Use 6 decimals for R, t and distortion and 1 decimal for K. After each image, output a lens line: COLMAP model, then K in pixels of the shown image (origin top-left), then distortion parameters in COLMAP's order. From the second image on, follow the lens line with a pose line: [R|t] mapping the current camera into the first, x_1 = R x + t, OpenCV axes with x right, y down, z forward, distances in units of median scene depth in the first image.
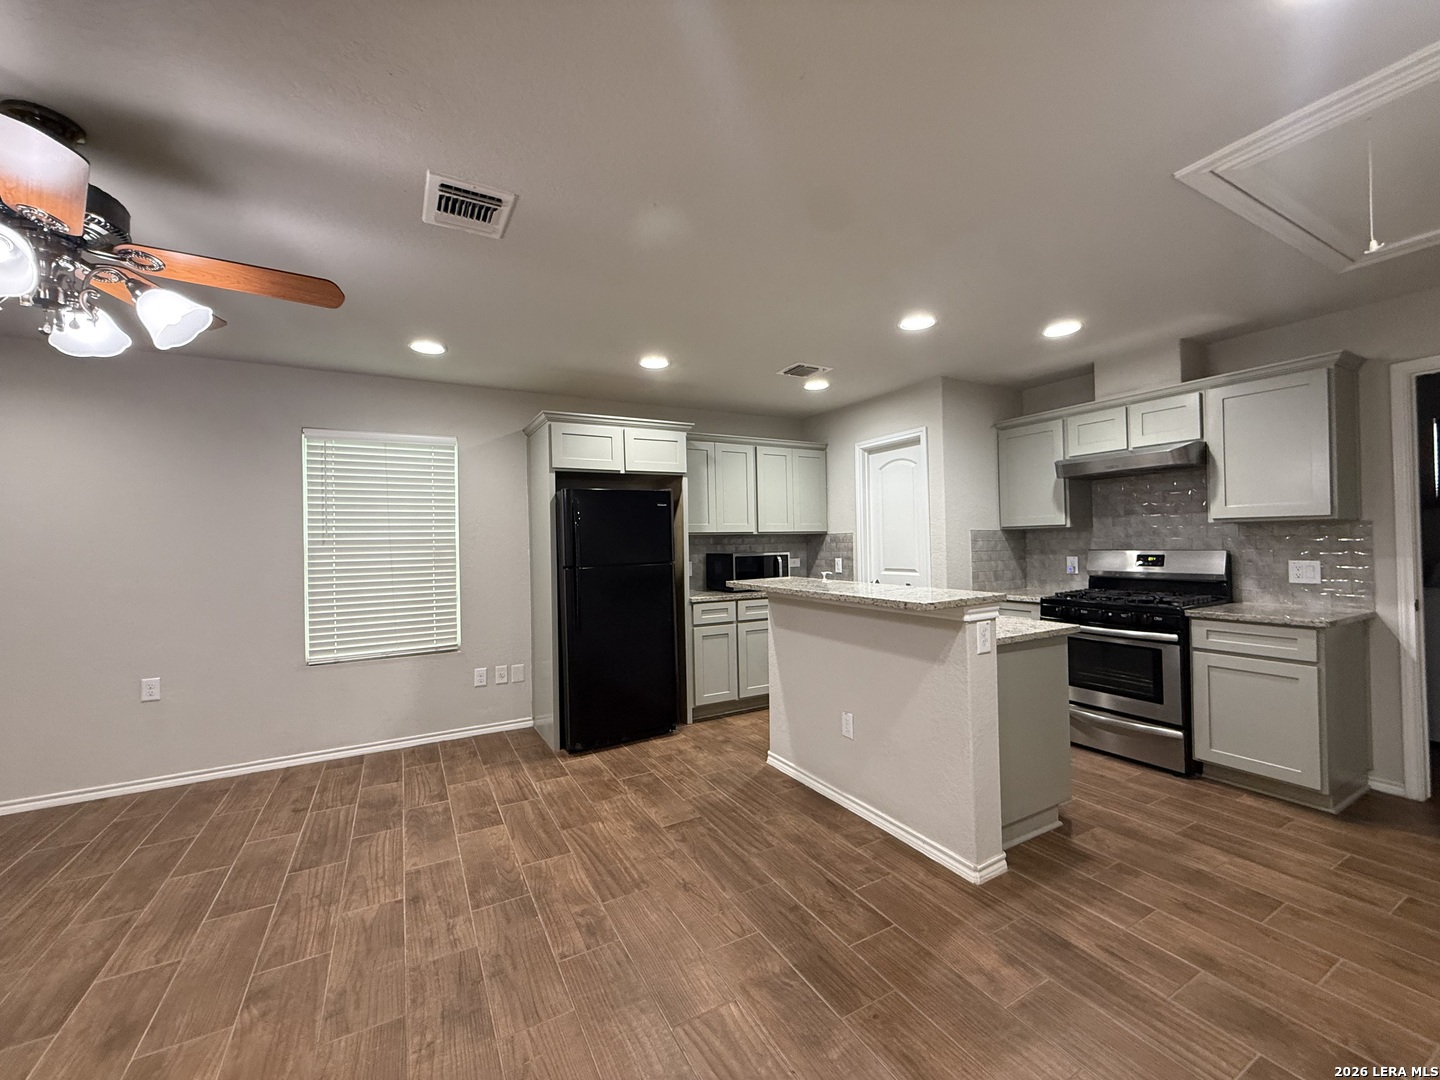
lens RADIAL K [[576.4, 0, 712.7], [0, 576.4, 537.2], [0, 0, 1]] dist [-0.001008, 0.000648]
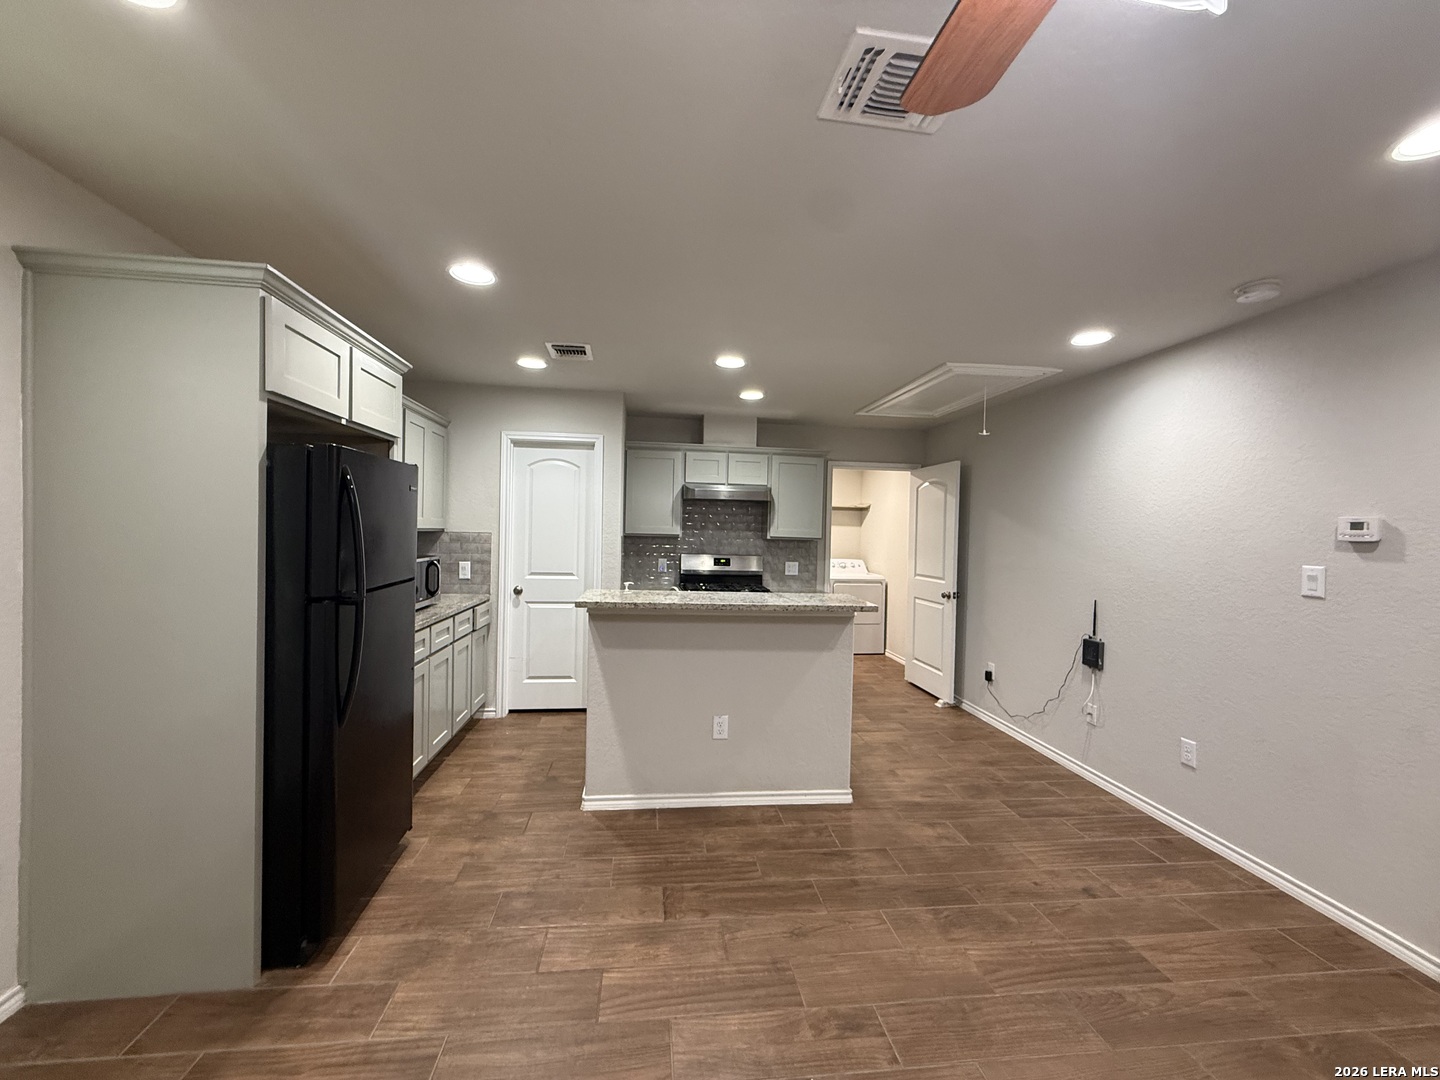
lens RADIAL K [[576.4, 0, 714.6], [0, 576.4, 539.4], [0, 0, 1]] dist [-0.001008, 0.000648]
pose [[0.368913, 0.016083, 0.929325, -0.614422], [-0.043189, 0.999067, -0.000145, -0.016118], [-0.928460, -0.040083, 0.369264, 0.509781]]
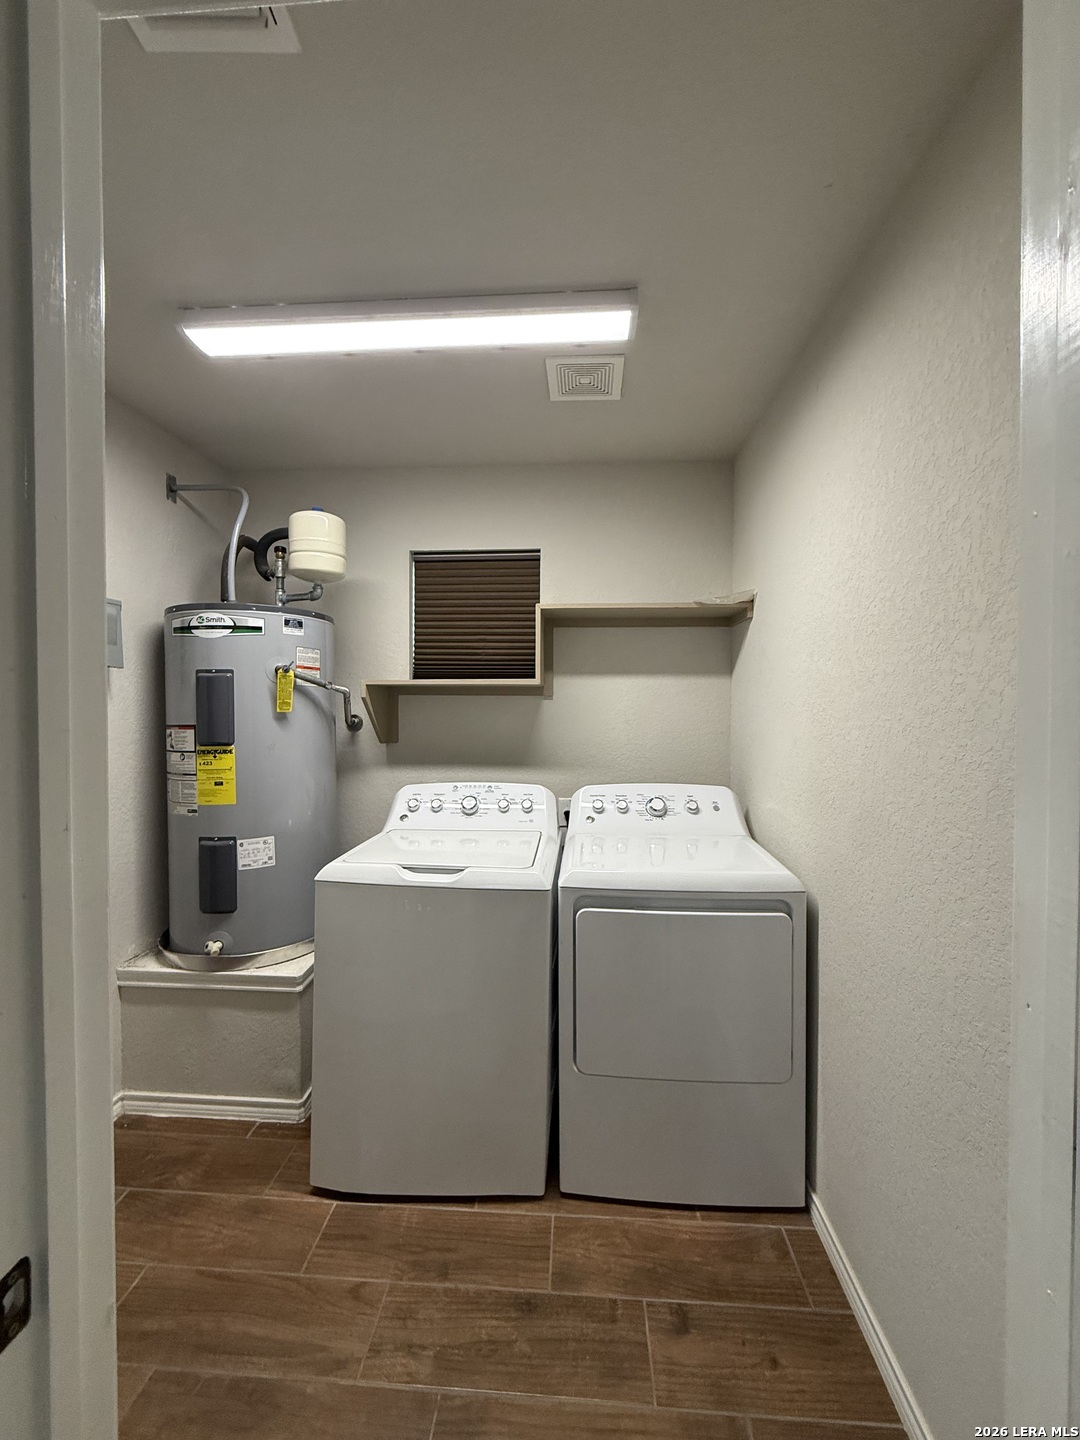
lens RADIAL K [[576.4, 0, 540.3], [0, 576.4, 691.4], [0, 0, 1]] dist [-0.001008, 0.000648]
pose [[0.542524, 0.033222, 0.839383, 0.914089], [-0.021988, 0.999437, -0.025346, -0.046547], [-0.839752, -0.004706, 0.542949, 0.618543]]
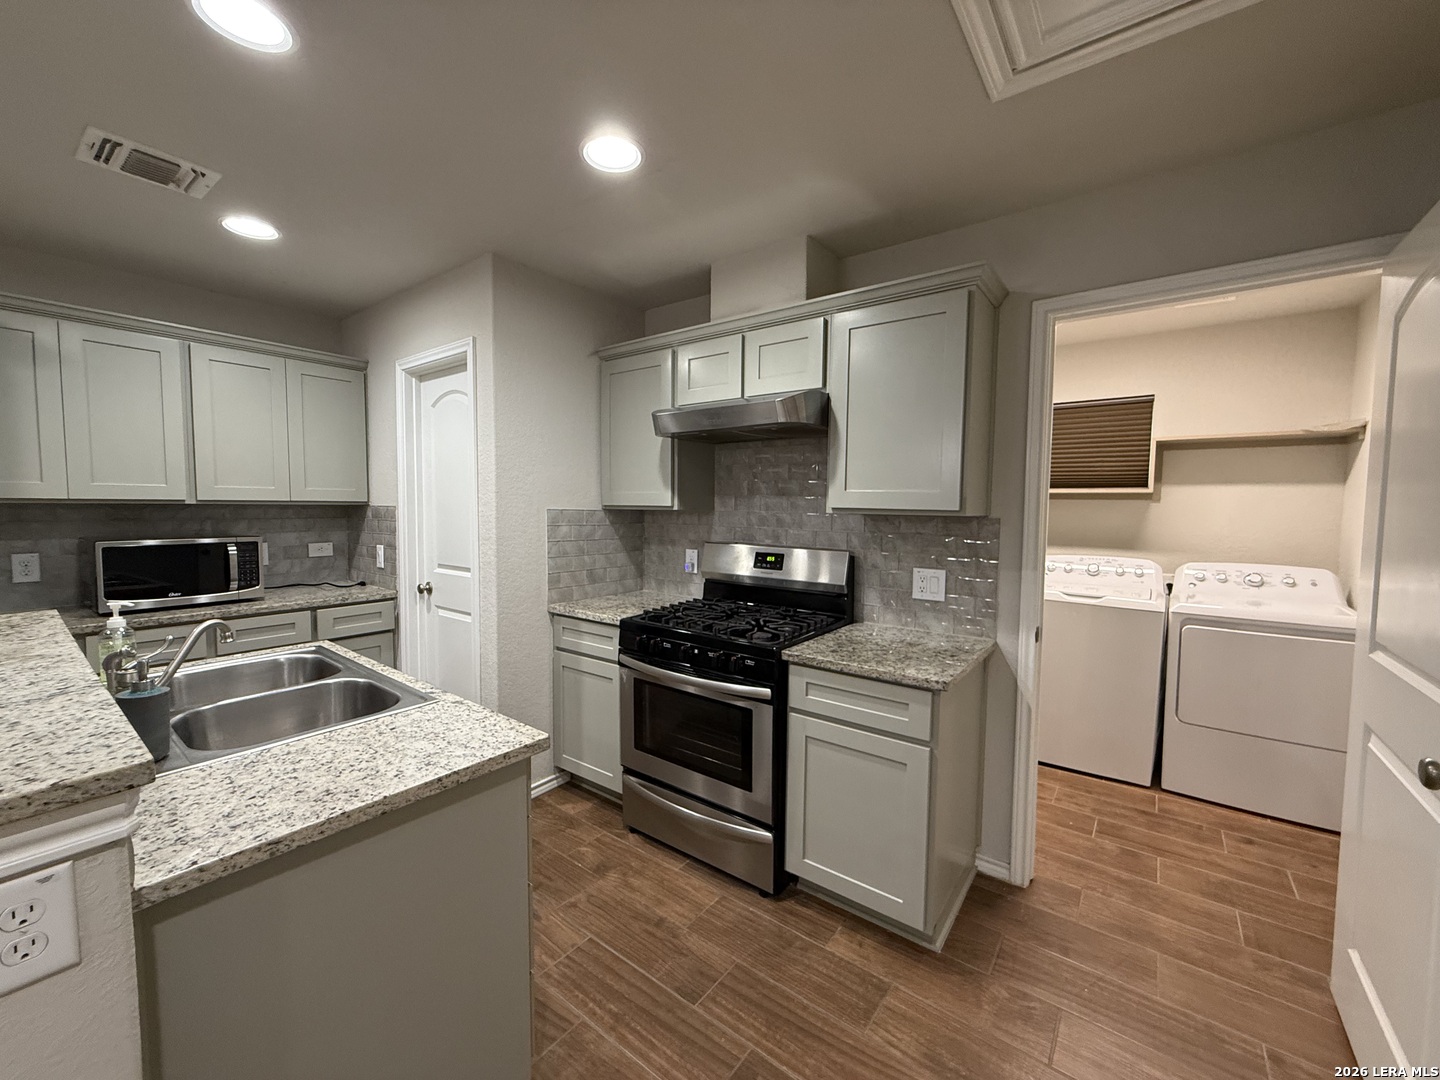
lens RADIAL K [[576.4, 0, 713.5], [0, 576.4, 537.3], [0, 0, 1]] dist [-0.001008, 0.000648]
pose [[0.915225, 0.004678, 0.402917, 0.428683], [-0.031971, 0.997623, 0.061038, -0.031736], [-0.401674, -0.068745, 0.913199, 0.396327]]
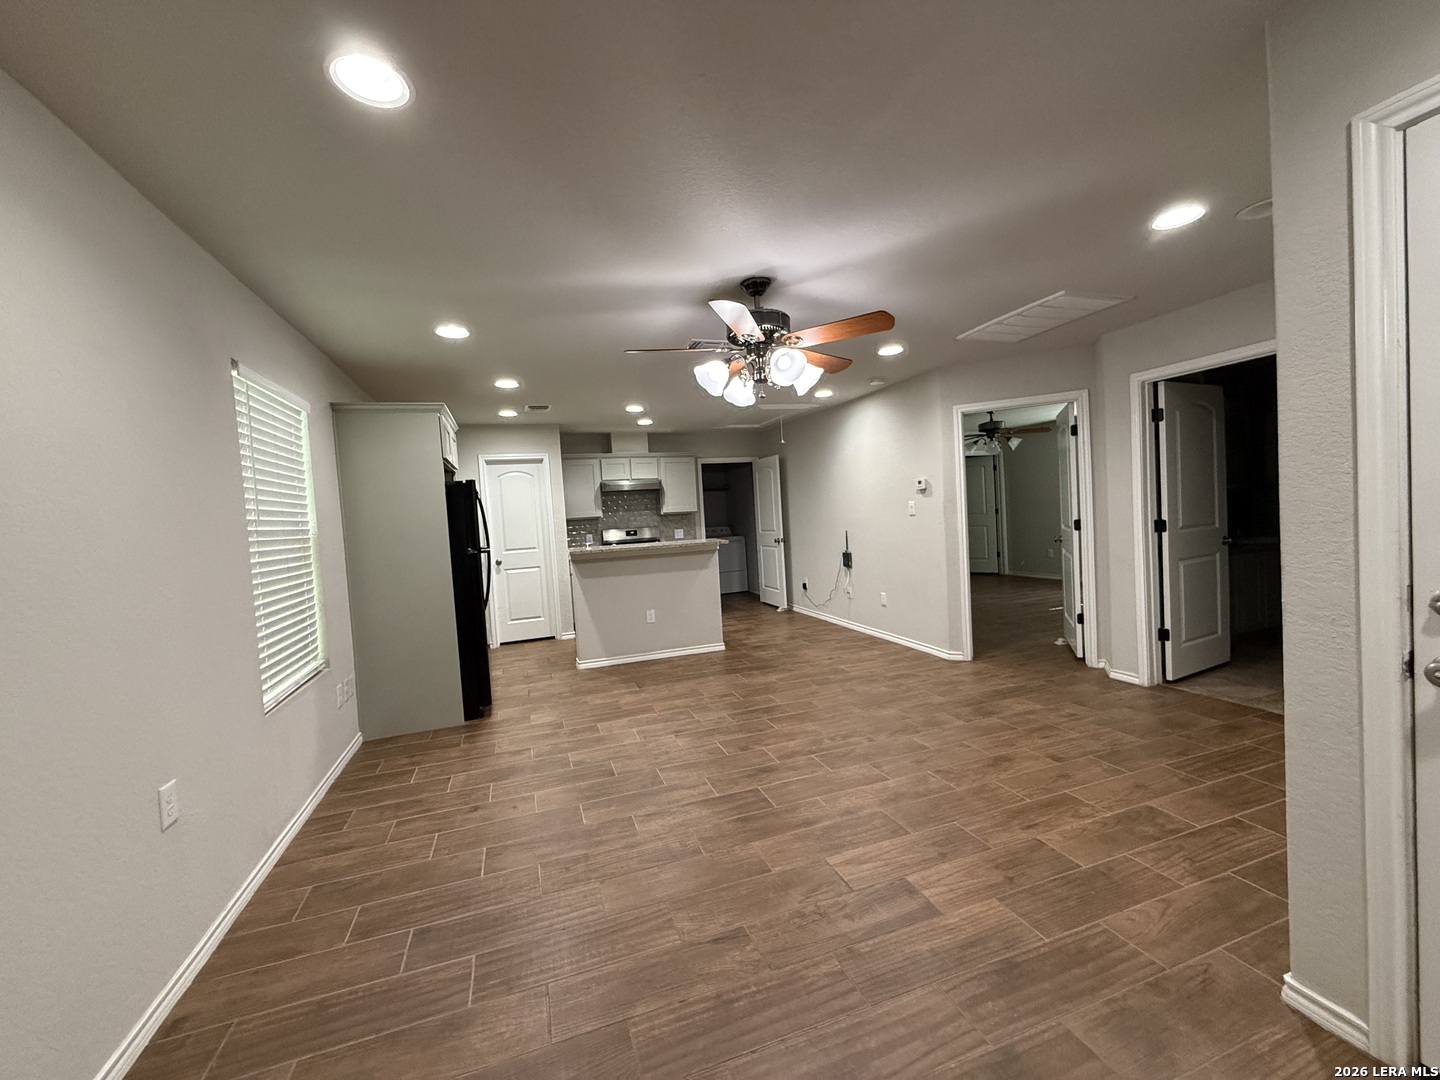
lens RADIAL K [[576.4, 0, 715.7], [0, 576.4, 539.0], [0, 0, 1]] dist [-0.001008, 0.000648]
pose [[0.166264, -0.031494, 0.985578, -1.307031], [0.043679, 0.998744, 0.024546, 0.023753], [-0.985113, 0.038968, 0.167430, 0.366053]]
